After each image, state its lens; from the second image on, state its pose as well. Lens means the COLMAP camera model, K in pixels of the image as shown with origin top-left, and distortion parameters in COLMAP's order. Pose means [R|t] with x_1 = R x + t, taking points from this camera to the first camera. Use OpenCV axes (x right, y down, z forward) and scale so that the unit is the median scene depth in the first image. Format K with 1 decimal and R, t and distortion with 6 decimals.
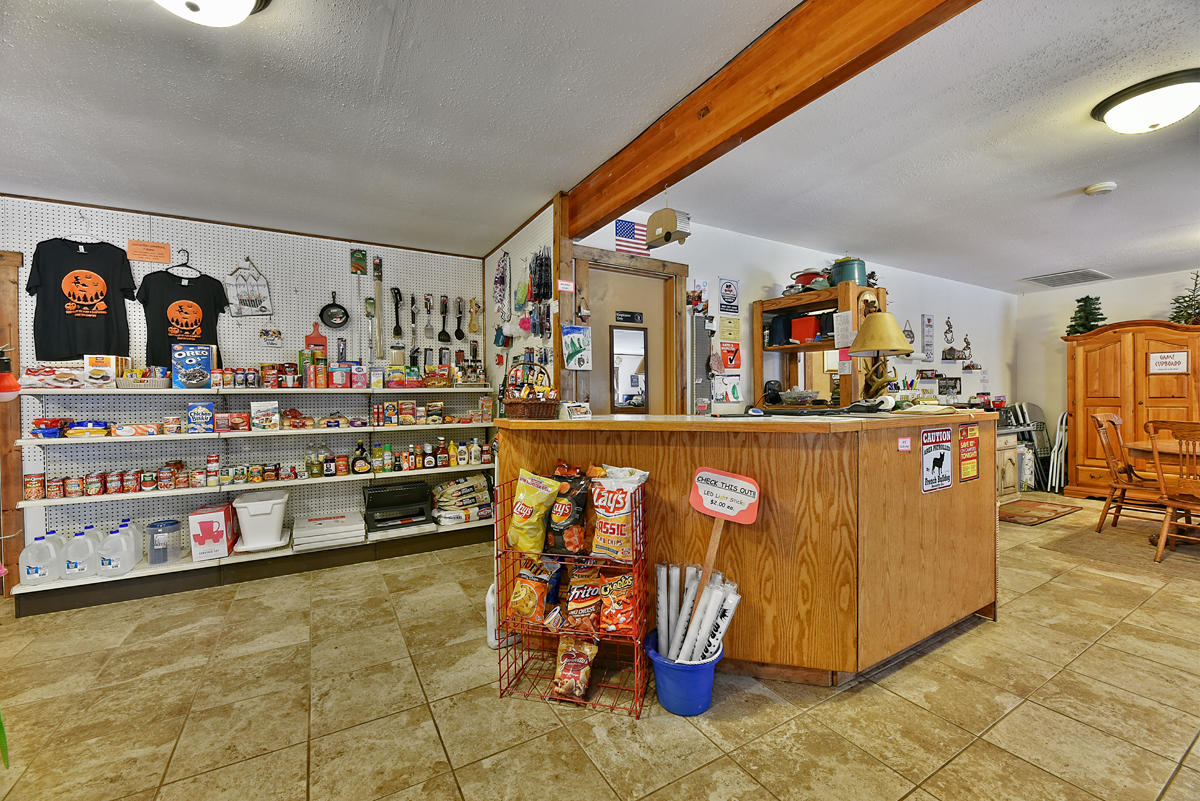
lens RADIAL K [[485.1, 0, 600.0], [0, 485.1, 400.5], [0, 0, 1]] dist [0.001667, -0.004456]
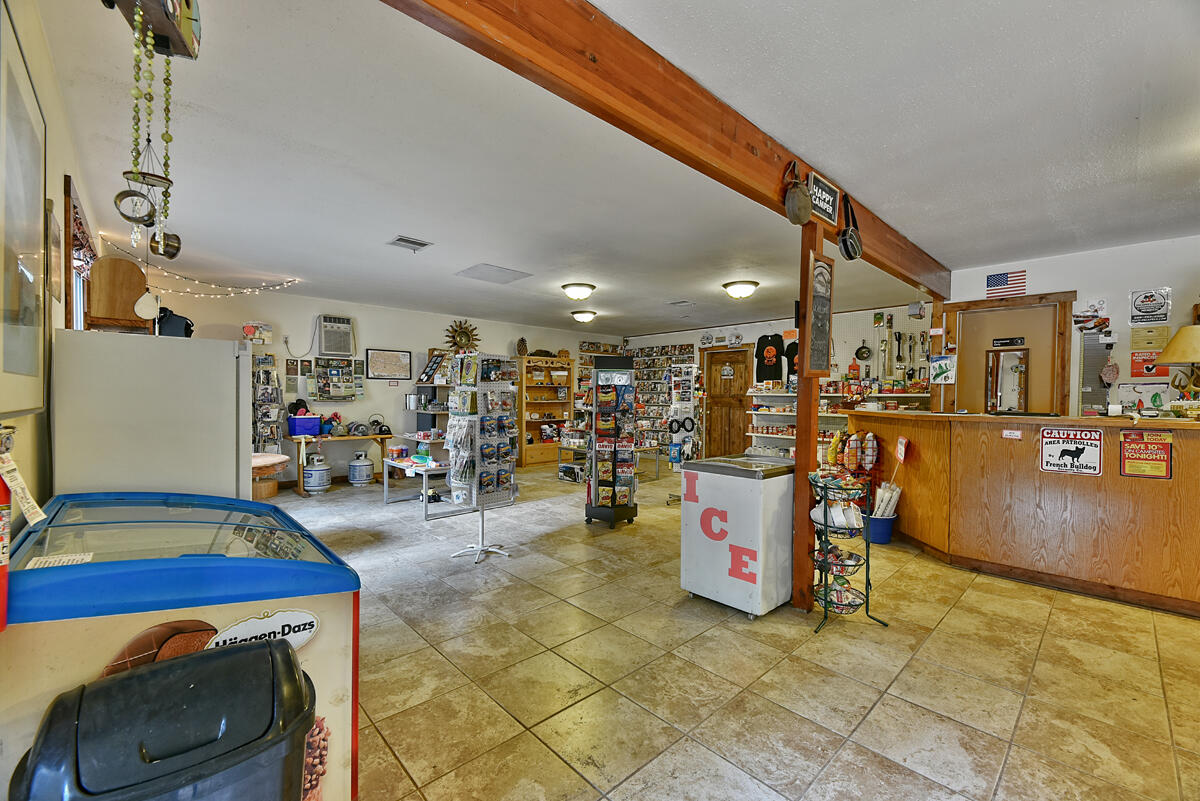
lens RADIAL K [[485.1, 0, 600.0], [0, 485.1, 400.5], [0, 0, 1]] dist [0.001667, -0.004456]
pose [[0.219937, 0.021681, -0.975273, 1.158559], [-0.020958, 0.999627, 0.017496, -0.011664], [0.975289, 0.016592, 0.220309, -0.401595]]
